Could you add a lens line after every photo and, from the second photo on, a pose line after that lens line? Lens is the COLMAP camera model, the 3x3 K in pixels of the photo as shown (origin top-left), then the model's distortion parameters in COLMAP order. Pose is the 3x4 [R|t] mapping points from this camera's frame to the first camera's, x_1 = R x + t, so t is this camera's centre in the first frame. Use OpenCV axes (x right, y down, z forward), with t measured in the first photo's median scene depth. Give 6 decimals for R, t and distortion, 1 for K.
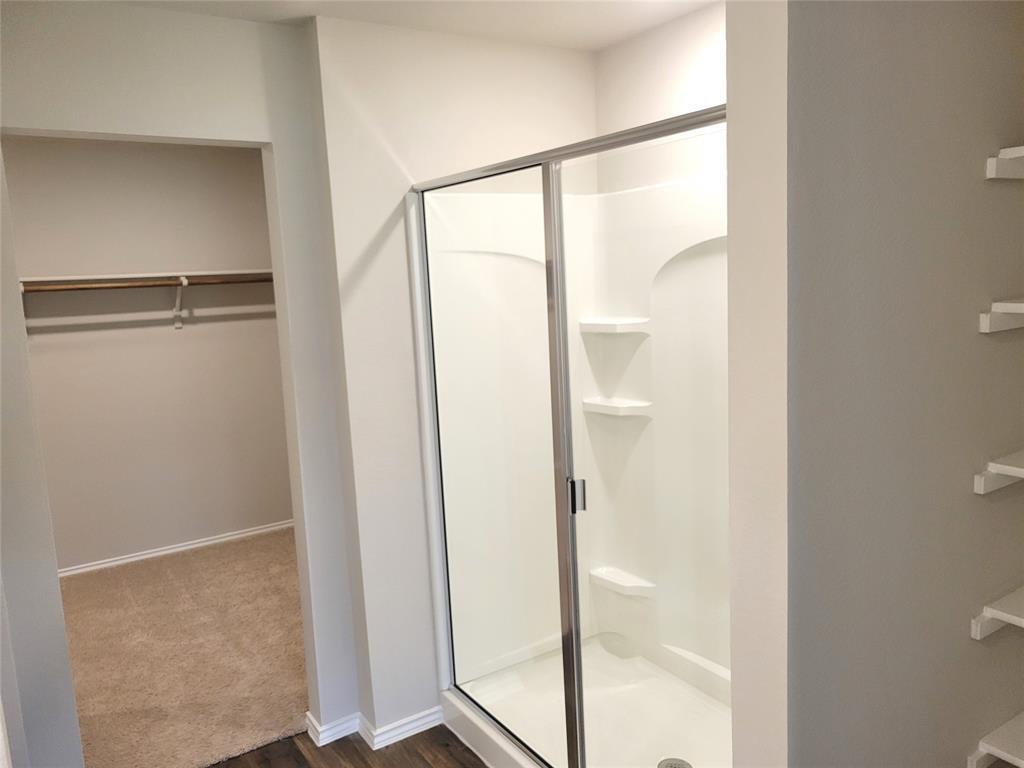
lens RADIAL K [[770.4, 0, 512.8], [0, 770.4, 382.4], [0, 0, 1]] dist [0.022446, -0.008262]
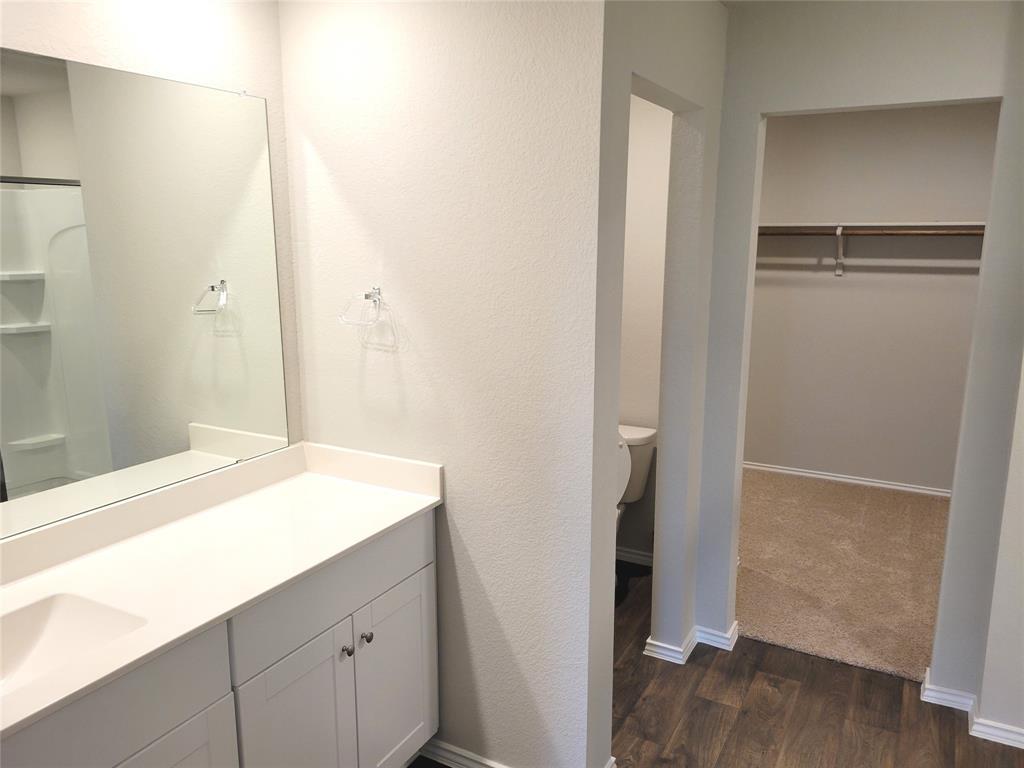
lens RADIAL K [[770.4, 0, 532.8], [0, 770.4, 387.9], [0, 0, 1]] dist [0.022446, -0.008262]
pose [[0.478047, 0.218566, -0.850705, 0.184098], [-0.150278, 0.974616, 0.165954, -0.013966], [0.865383, 0.048508, 0.498758, 0.020220]]
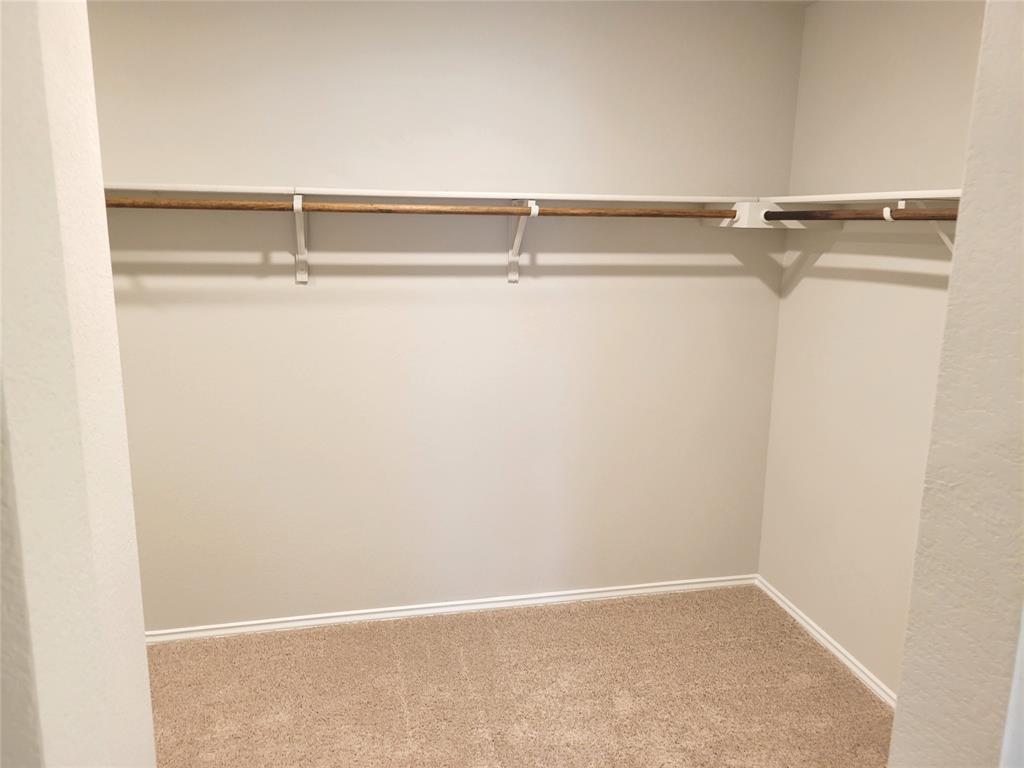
lens RADIAL K [[770.4, 0, 517.6], [0, 770.4, 375.4], [0, 0, 1]] dist [0.022446, -0.008262]
pose [[0.930634, 0.129700, -0.342195, -0.220080], [-0.107436, 0.990715, 0.083320, -0.051489], [0.349824, -0.040776, 0.935927, 0.439807]]
